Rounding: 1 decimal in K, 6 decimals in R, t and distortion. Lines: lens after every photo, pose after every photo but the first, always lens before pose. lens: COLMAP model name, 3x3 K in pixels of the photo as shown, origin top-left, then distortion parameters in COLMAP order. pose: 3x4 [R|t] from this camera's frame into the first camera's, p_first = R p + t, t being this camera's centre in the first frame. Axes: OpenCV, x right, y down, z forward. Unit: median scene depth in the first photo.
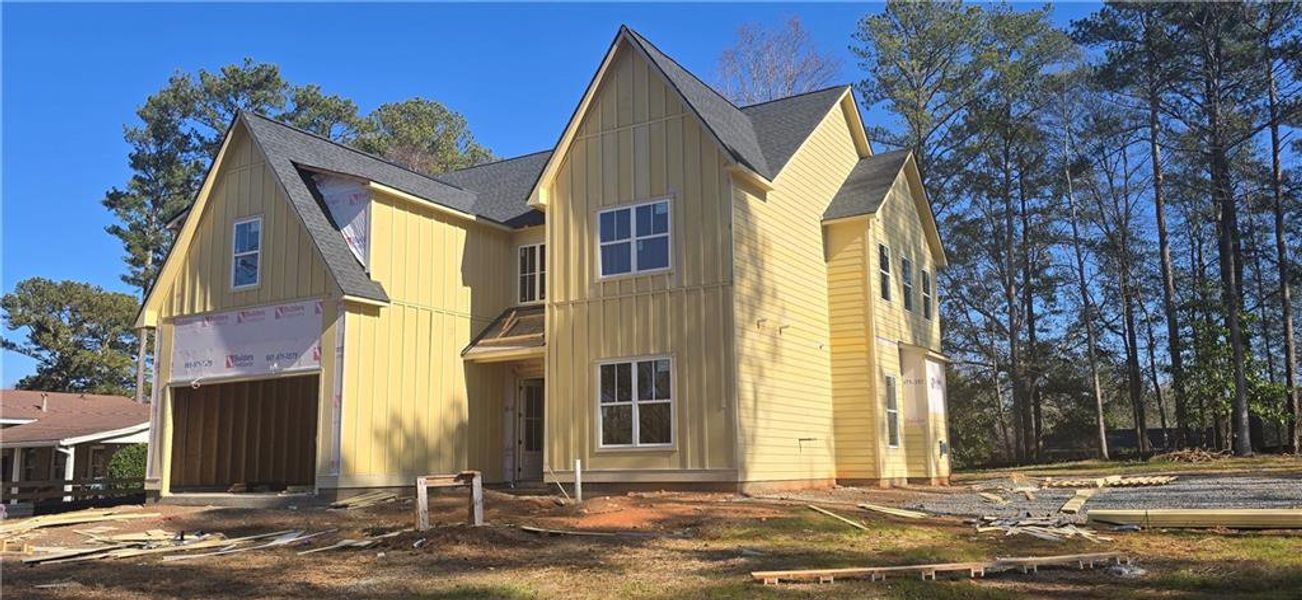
lens RADIAL K [[984.6, 0, 633.9], [0, 984.6, 319.6], [0, 0, 1]] dist [0.098603, -0.111401]
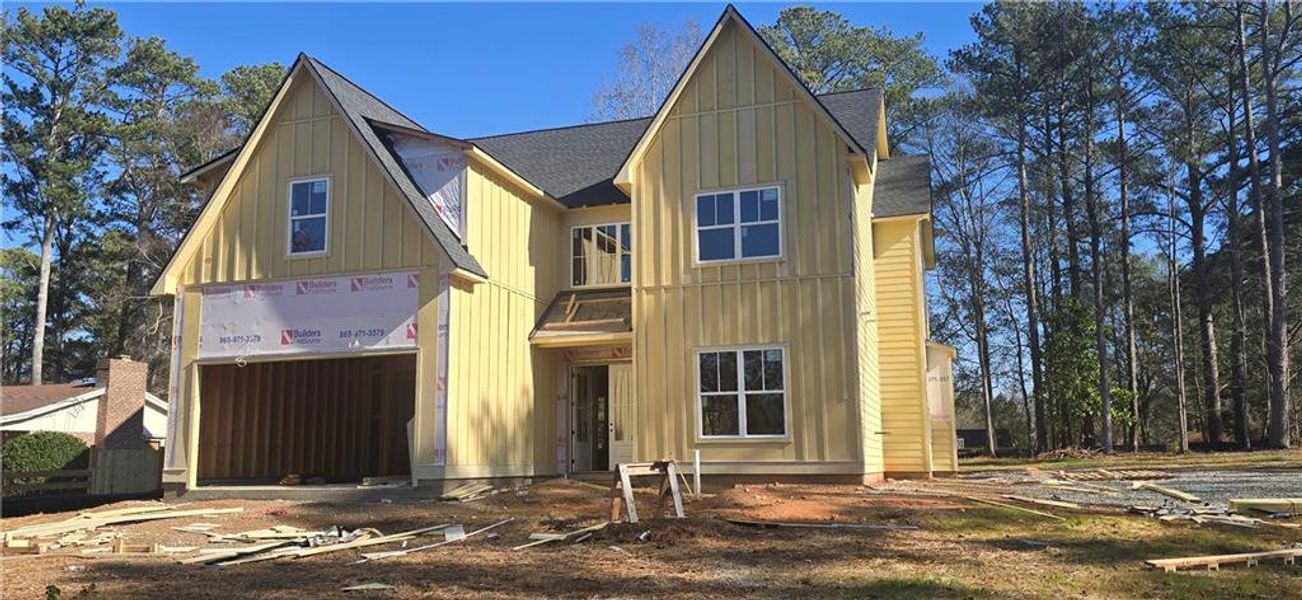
lens RADIAL K [[984.6, 0, 633.9], [0, 984.6, 319.6], [0, 0, 1]] dist [0.098603, -0.111401]
pose [[0.974032, 0.036176, 0.223500, -0.306947], [-0.036385, 0.999333, -0.003181, 0.018273], [-0.223466, -0.005034, 0.974699, 0.070696]]
